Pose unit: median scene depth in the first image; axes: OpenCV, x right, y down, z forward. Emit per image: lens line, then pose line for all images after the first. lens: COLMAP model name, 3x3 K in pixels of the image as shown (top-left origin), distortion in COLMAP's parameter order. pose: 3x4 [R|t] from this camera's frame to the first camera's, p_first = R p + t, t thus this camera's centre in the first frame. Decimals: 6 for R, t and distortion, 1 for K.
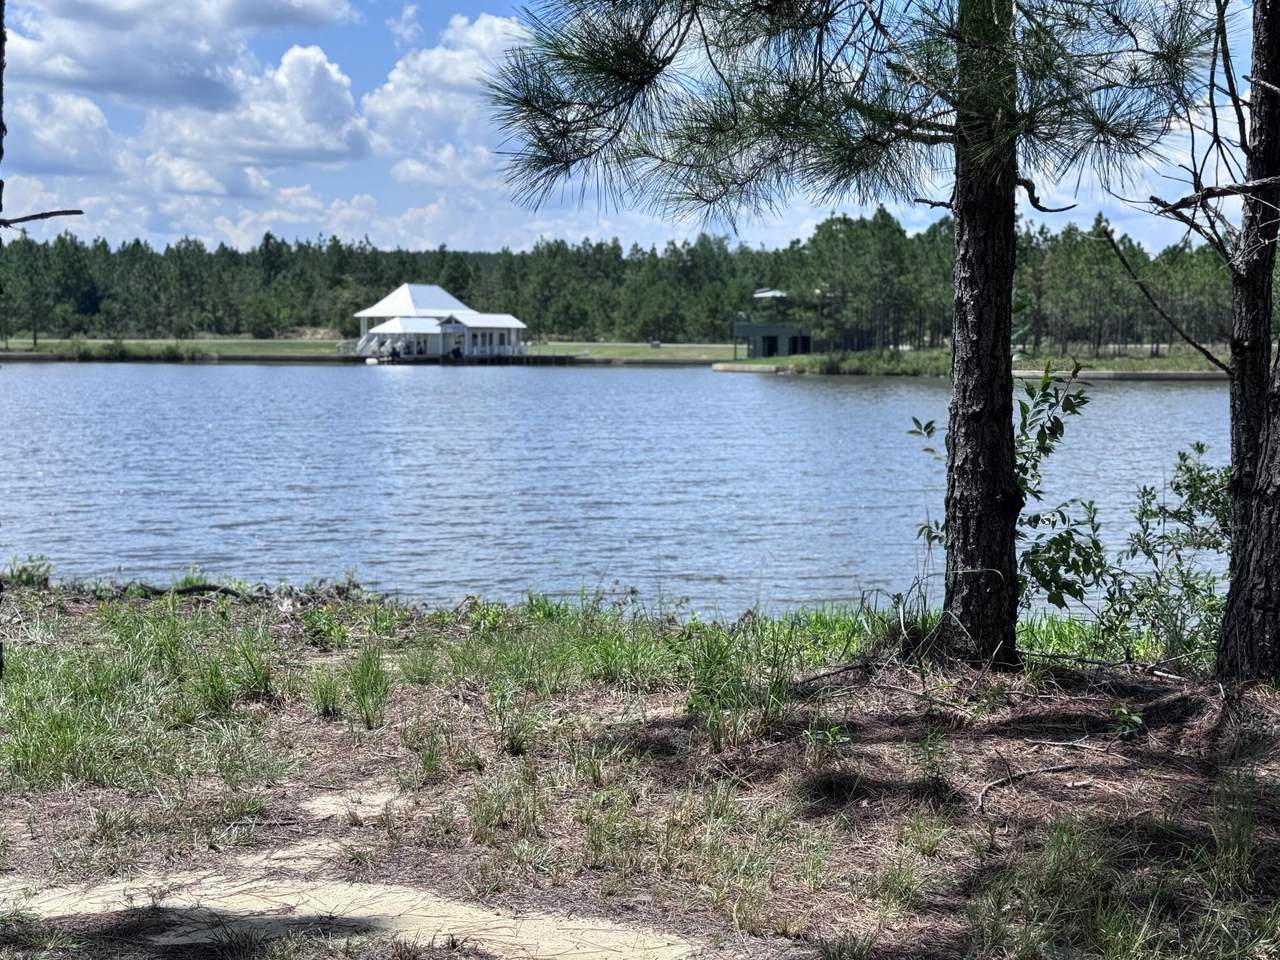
lens RADIAL K [[1774.0, 0, 638.5], [0, 1774.0, 481.7], [0, 0, 1]] dist [0.127054, 0.000000]
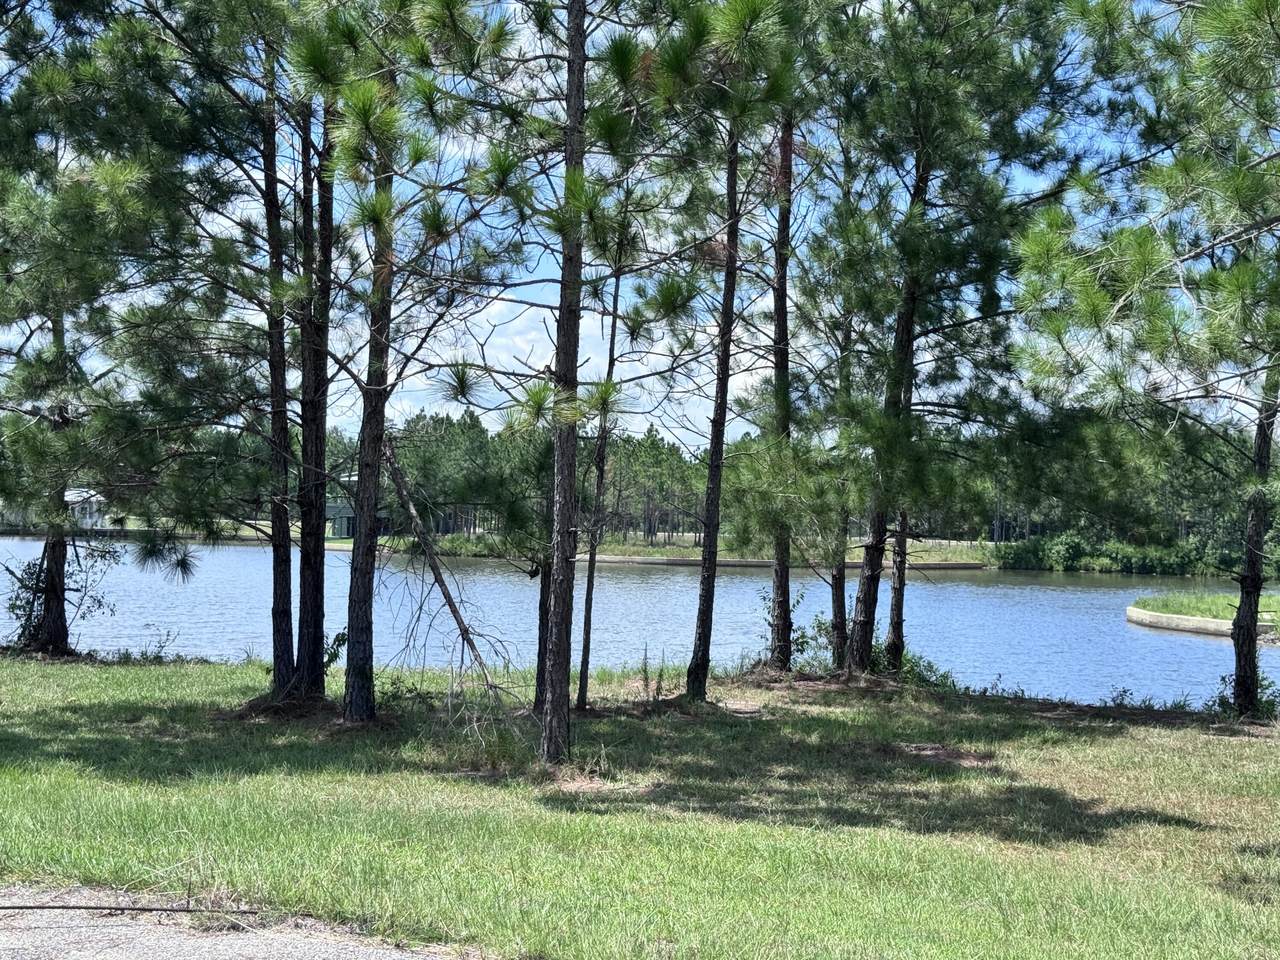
lens RADIAL K [[1774.0, 0, 637.3], [0, 1774.0, 481.9], [0, 0, 1]] dist [0.127054, 0.000000]
pose [[0.965938, 0.029634, 0.257071, -0.055343], [-0.004421, 0.995166, -0.098106, 0.004199], [-0.258735, 0.093628, 0.961400, -0.129976]]
